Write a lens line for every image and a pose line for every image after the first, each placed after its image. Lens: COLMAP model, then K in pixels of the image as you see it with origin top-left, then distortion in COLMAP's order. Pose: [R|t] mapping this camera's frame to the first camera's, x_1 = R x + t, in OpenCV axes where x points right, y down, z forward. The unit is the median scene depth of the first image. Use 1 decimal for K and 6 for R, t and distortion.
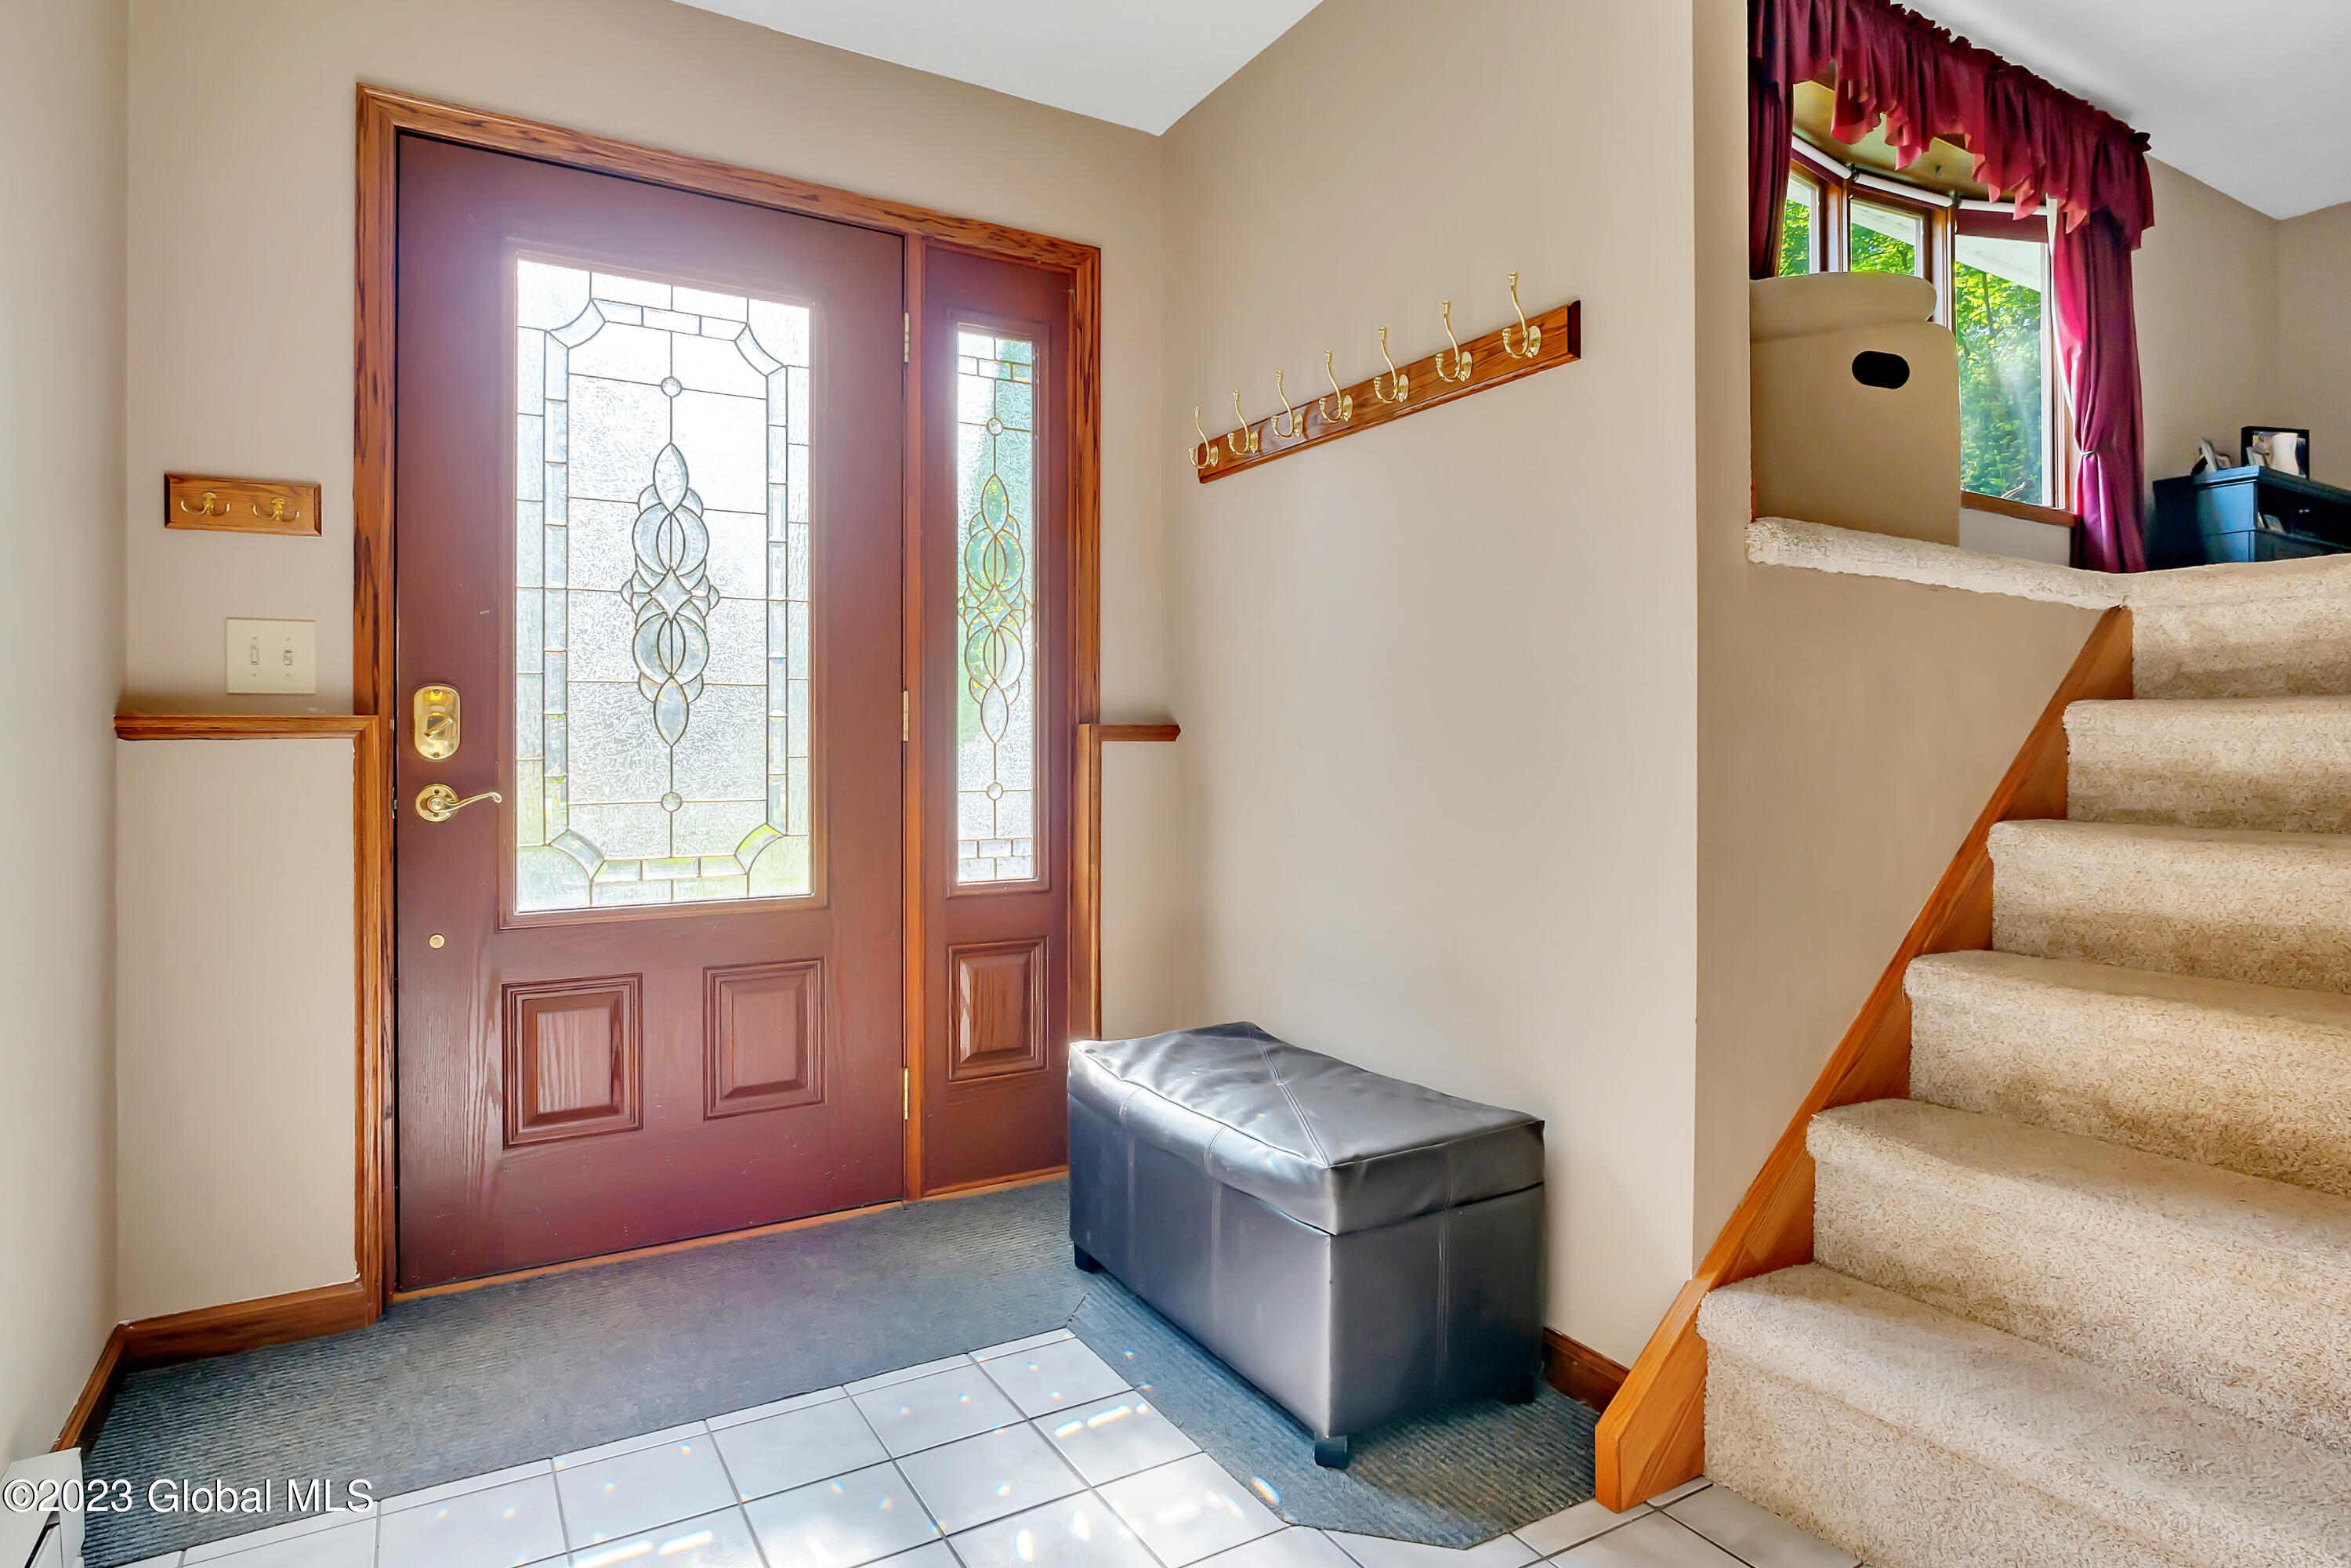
lens RADIAL K [[1283.5, 0, 1185.9], [0, 1283.5, 740.7], [0, 0, 1]] dist [-0.014863, 0.003051]
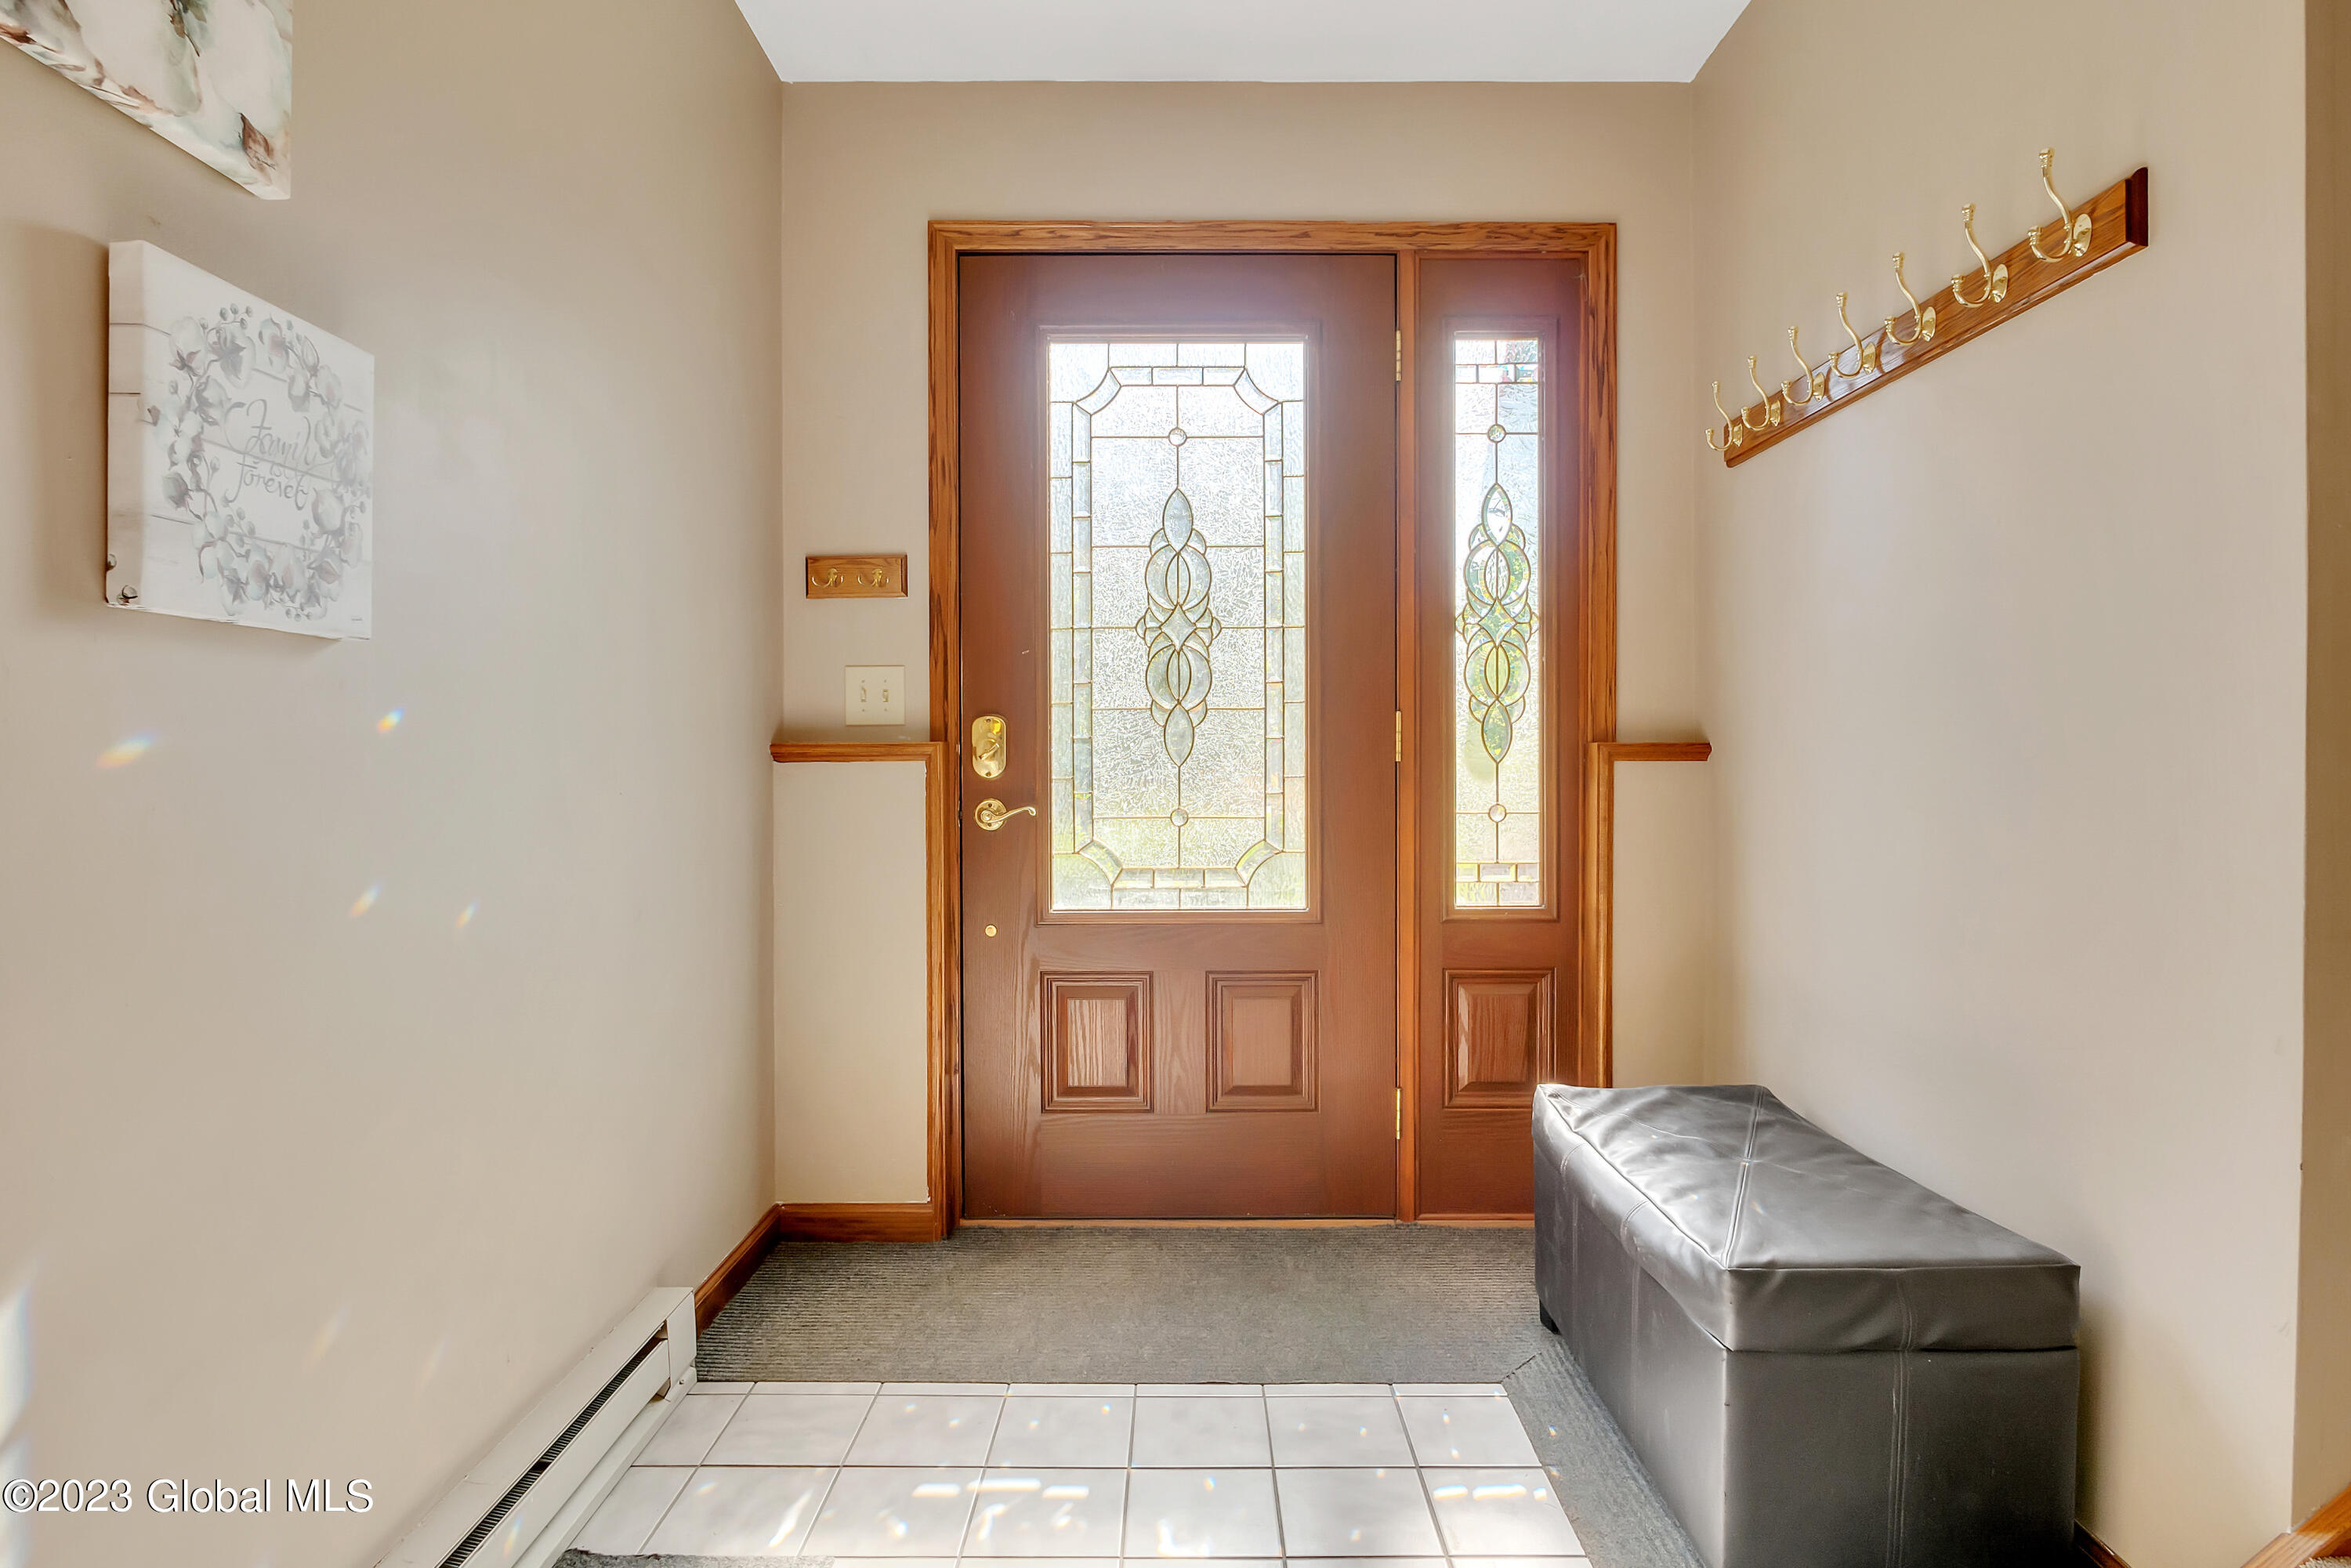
lens RADIAL K [[1275.2, 0, 1178.3], [0, 1275.2, 769.6], [0, 0, 1]] dist [-0.015935, 0.002607]
pose [[0.857393, 0.003620, -0.514649, 0.159720], [0.002363, 0.999937, 0.010969, -0.005165], [0.514656, -0.010621, 0.857331, 0.067468]]
